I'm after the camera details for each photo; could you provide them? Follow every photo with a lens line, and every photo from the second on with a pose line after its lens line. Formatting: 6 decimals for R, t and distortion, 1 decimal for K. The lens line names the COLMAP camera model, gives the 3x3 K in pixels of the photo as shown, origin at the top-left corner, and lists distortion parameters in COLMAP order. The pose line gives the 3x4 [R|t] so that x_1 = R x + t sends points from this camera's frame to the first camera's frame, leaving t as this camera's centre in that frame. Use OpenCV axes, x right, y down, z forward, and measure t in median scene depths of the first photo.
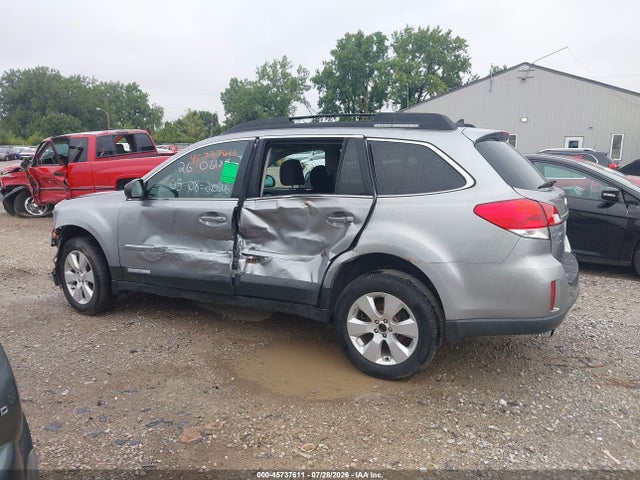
lens RADIAL K [[506.9, 0, 323.3], [0, 506.9, 241.4], [0, 0, 1]] dist [0.011334, -0.010106]
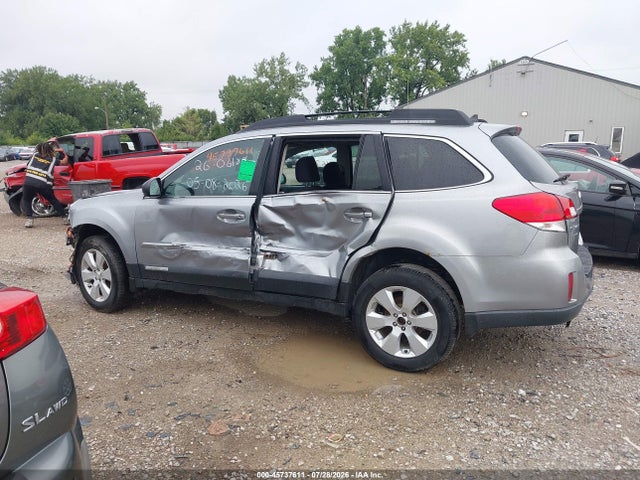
lens RADIAL K [[506.9, 0, 323.3], [0, 506.9, 241.4], [0, 0, 1]] dist [0.011334, -0.010106]
pose [[0.999930, -0.011813, 0.001052, -0.033711], [0.011806, 0.999909, 0.006493, 0.001912], [-0.001129, -0.006480, 0.999978, -0.014268]]
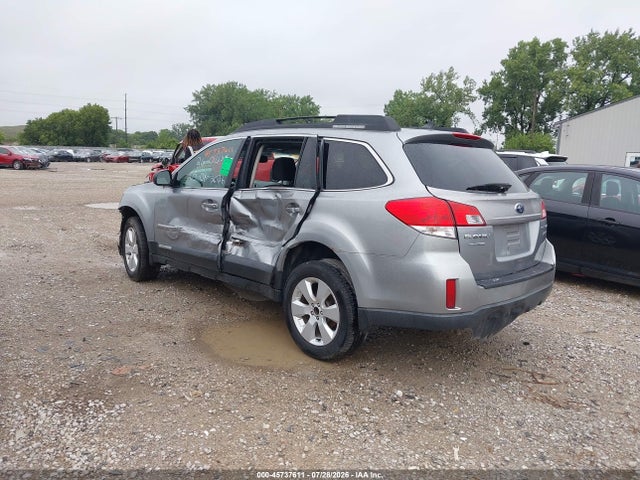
lens RADIAL K [[506.9, 0, 323.3], [0, 506.9, 241.4], [0, 0, 1]] dist [0.011334, -0.010106]
pose [[0.948536, 0.080757, -0.306199, 0.388747], [-0.087373, 0.996144, -0.007938, 0.024767], [0.304378, 0.034283, 0.951934, -0.029916]]
